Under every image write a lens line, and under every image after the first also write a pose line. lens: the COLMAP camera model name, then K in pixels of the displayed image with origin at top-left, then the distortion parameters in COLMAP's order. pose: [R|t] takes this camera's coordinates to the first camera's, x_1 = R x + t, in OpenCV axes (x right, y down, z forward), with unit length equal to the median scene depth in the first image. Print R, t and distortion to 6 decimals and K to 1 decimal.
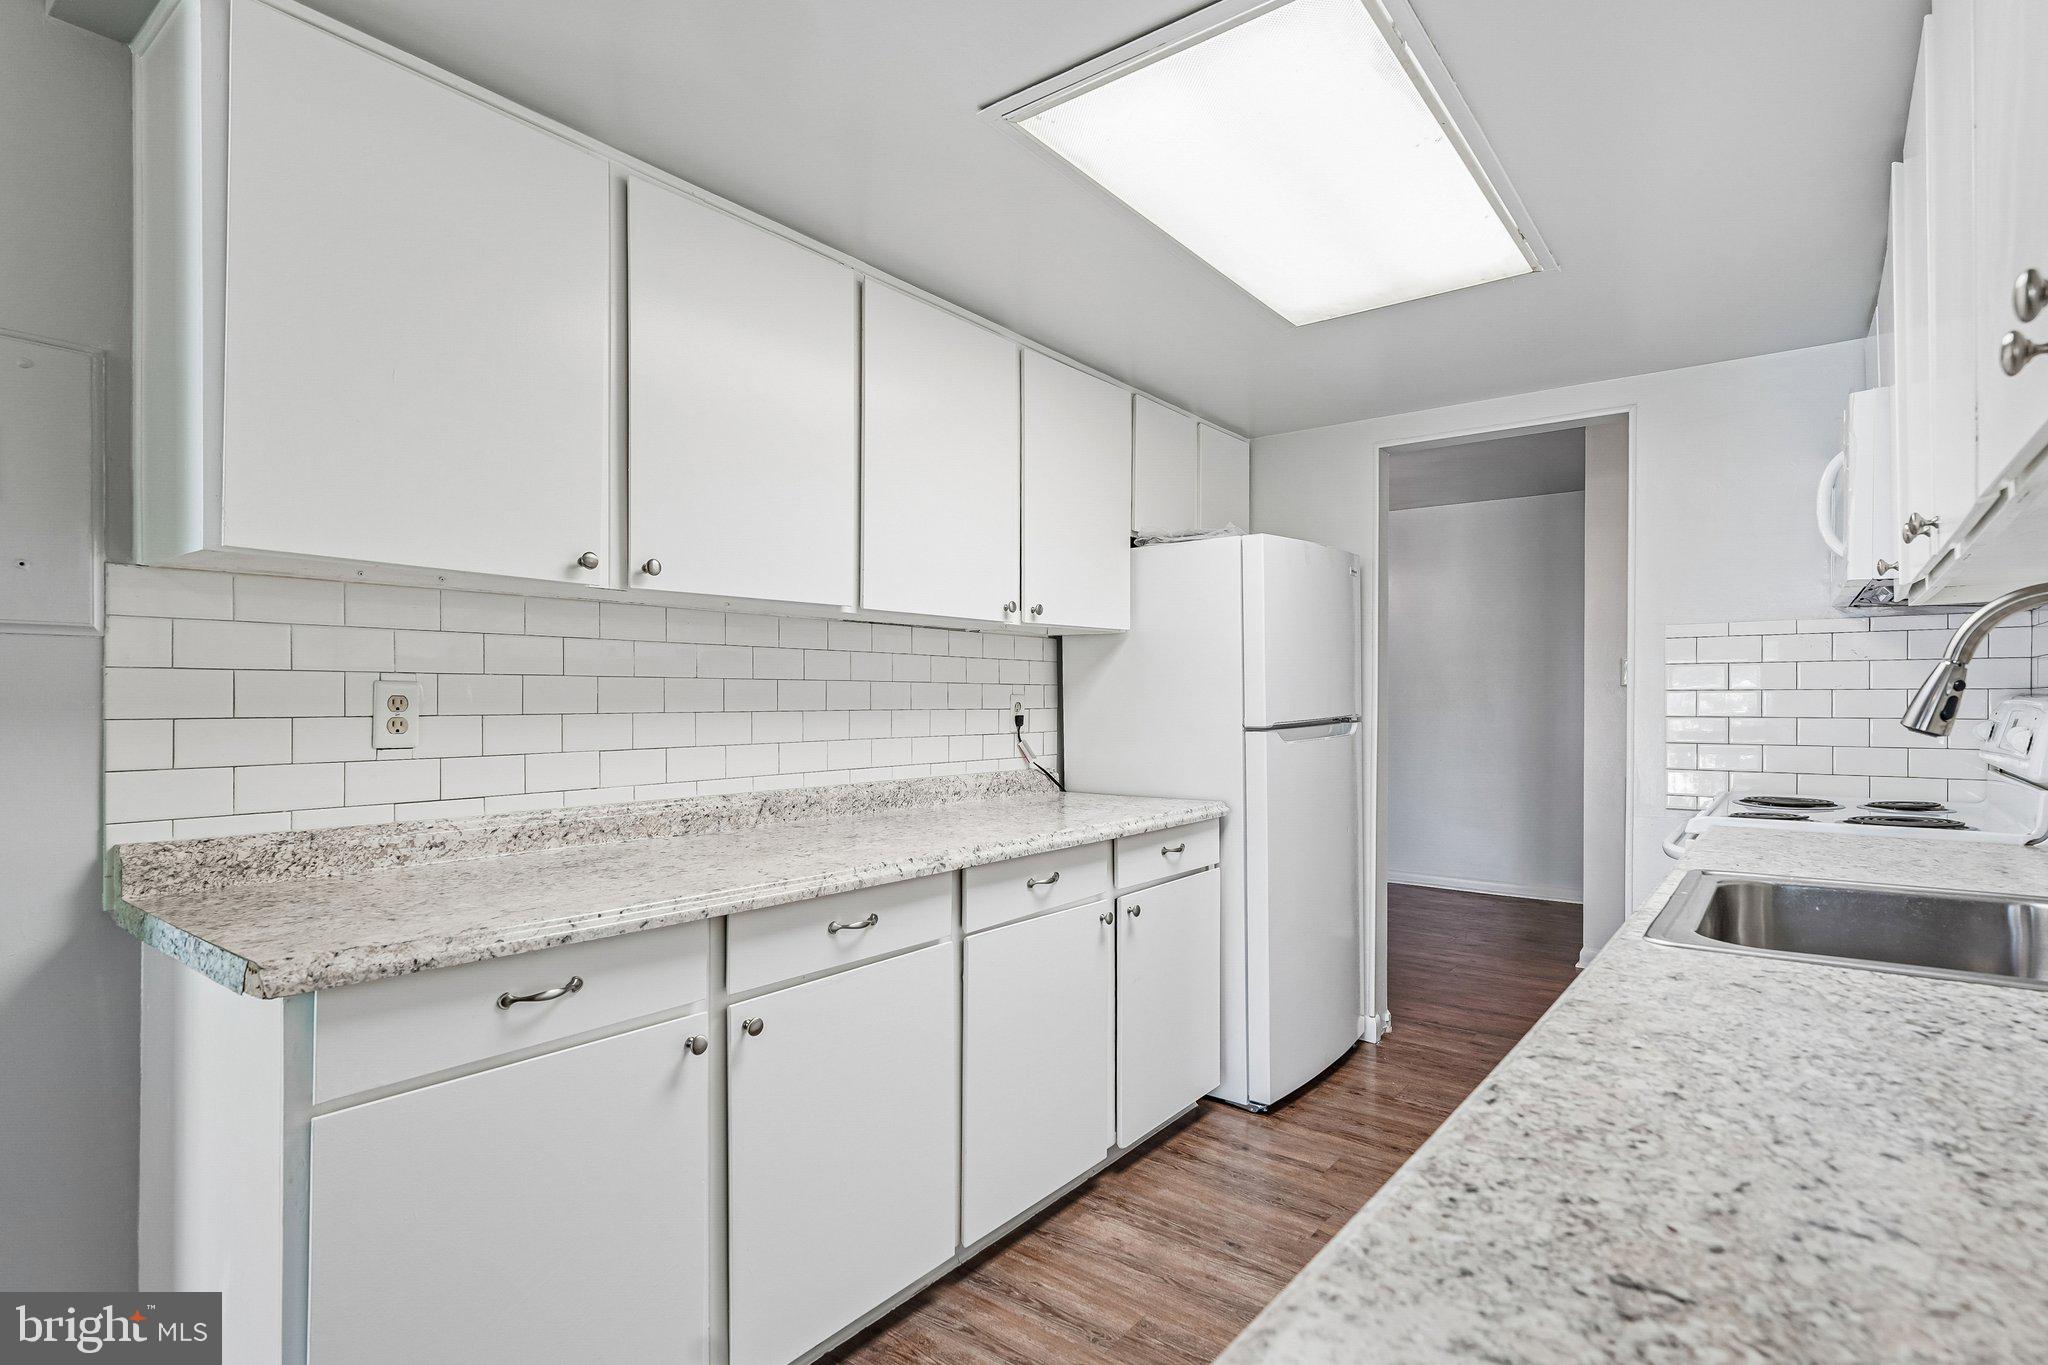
lens RADIAL K [[1018.2, 0, 1023.0], [0, 1018.2, 701.8], [0, 0, 1]] dist [0.003470, 0.000847]
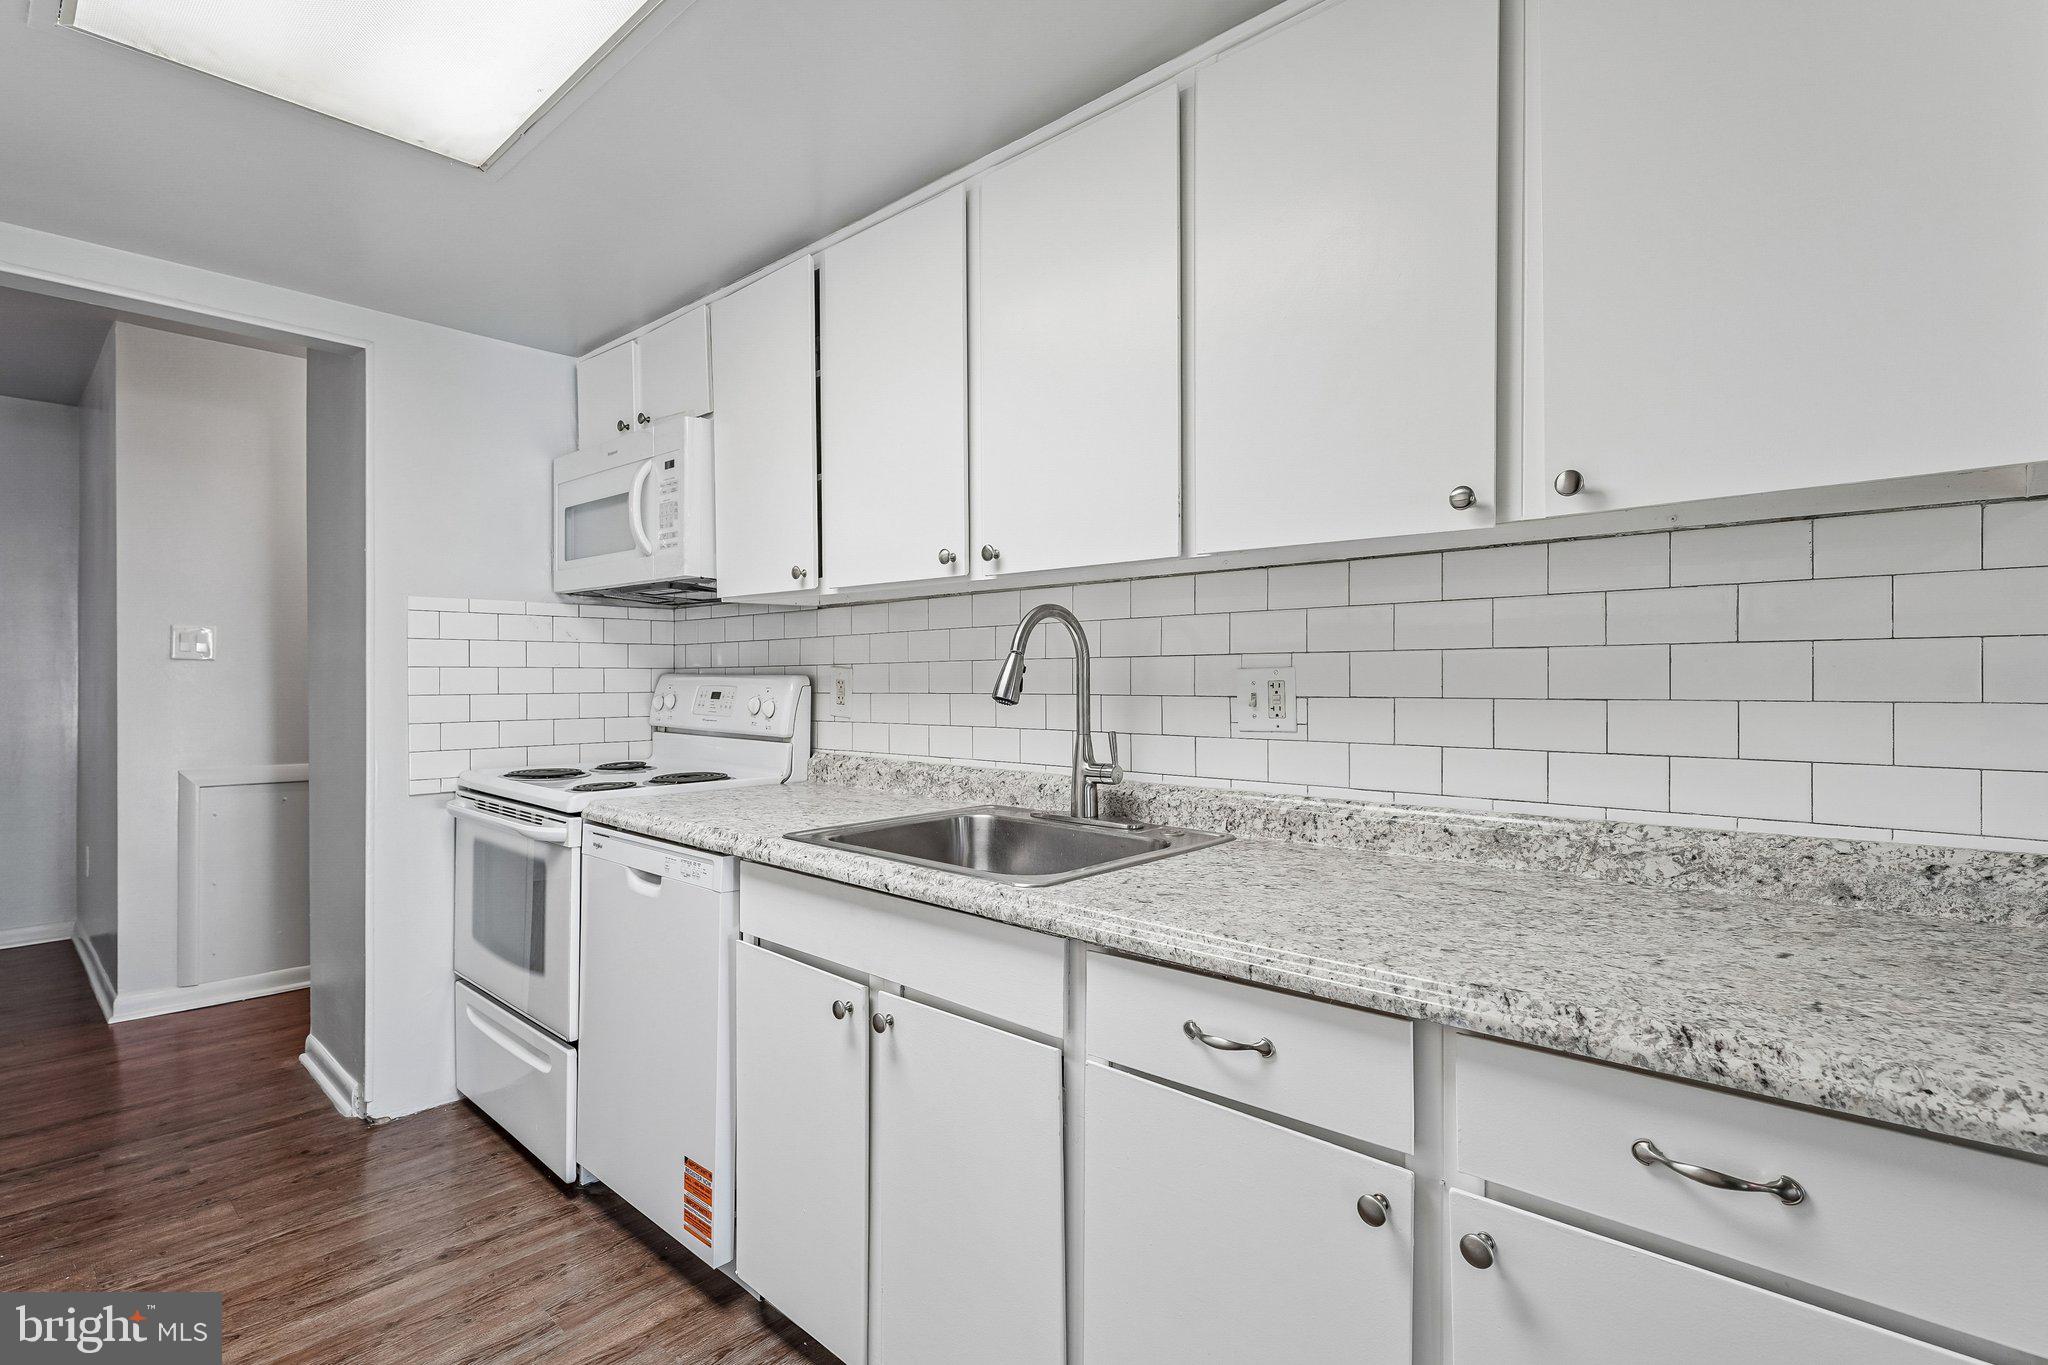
lens RADIAL K [[994.2, 0, 1034.6], [0, 994.2, 687.5], [0, 0, 1]] dist [0.000360, 0.000409]
pose [[0.095212, -0.011709, 0.995388, -0.641501], [0.000273, 0.999931, 0.011736, -0.008868], [-0.995457, -0.000845, 0.095209, 1.108912]]
